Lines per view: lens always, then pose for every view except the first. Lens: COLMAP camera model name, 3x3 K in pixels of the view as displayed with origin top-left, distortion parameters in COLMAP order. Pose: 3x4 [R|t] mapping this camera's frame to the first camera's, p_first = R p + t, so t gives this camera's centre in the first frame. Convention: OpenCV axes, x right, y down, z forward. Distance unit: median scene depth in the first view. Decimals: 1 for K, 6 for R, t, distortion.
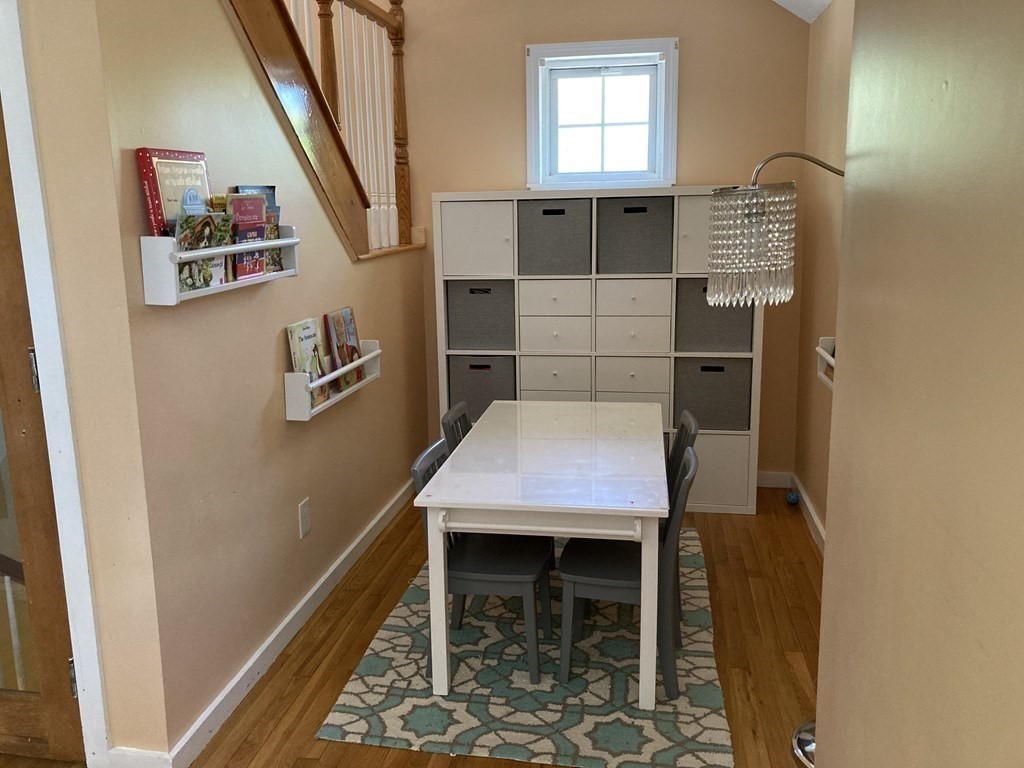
lens RADIAL K [[859.6, 0, 512.0], [0, 859.6, 364.5], [0, 0, 1]] dist [-0.002671, -0.003667]
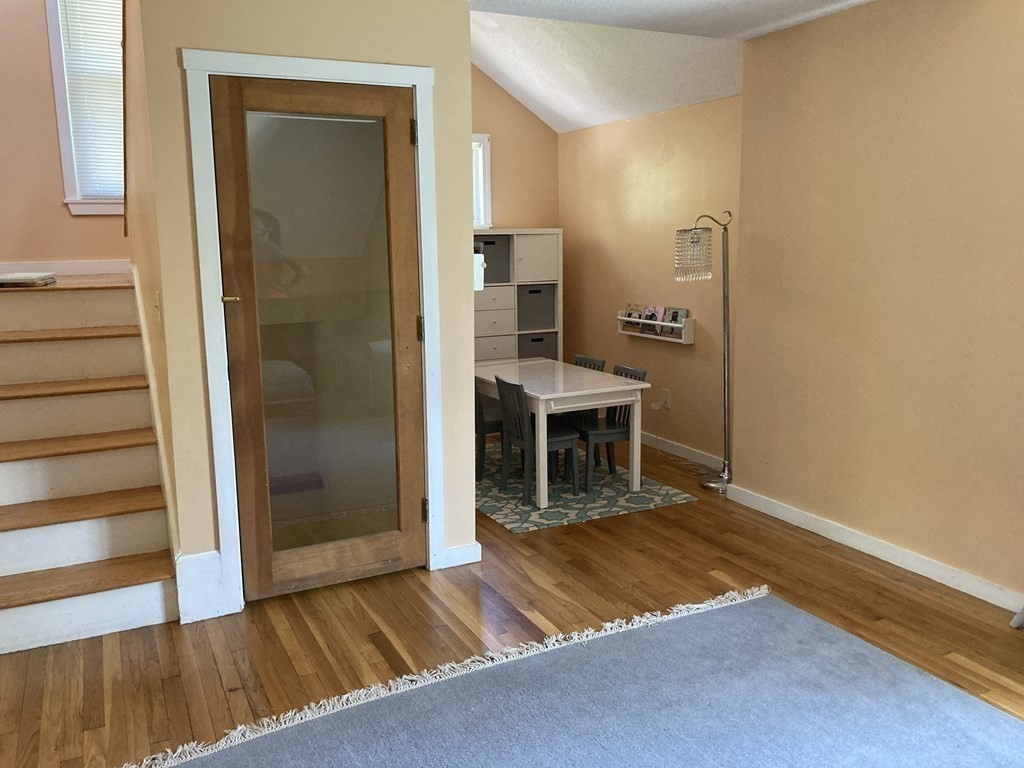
lens RADIAL K [[837.9, 0, 514.5], [0, 837.9, 373.4], [0, 0, 1]] dist [0.047726, -0.051849]
pose [[0.808507, -0.091441, 0.581339, -1.156098], [0.110518, 0.993871, 0.002624, 0.093634], [-0.578015, 0.062127, 0.813658, -0.425150]]
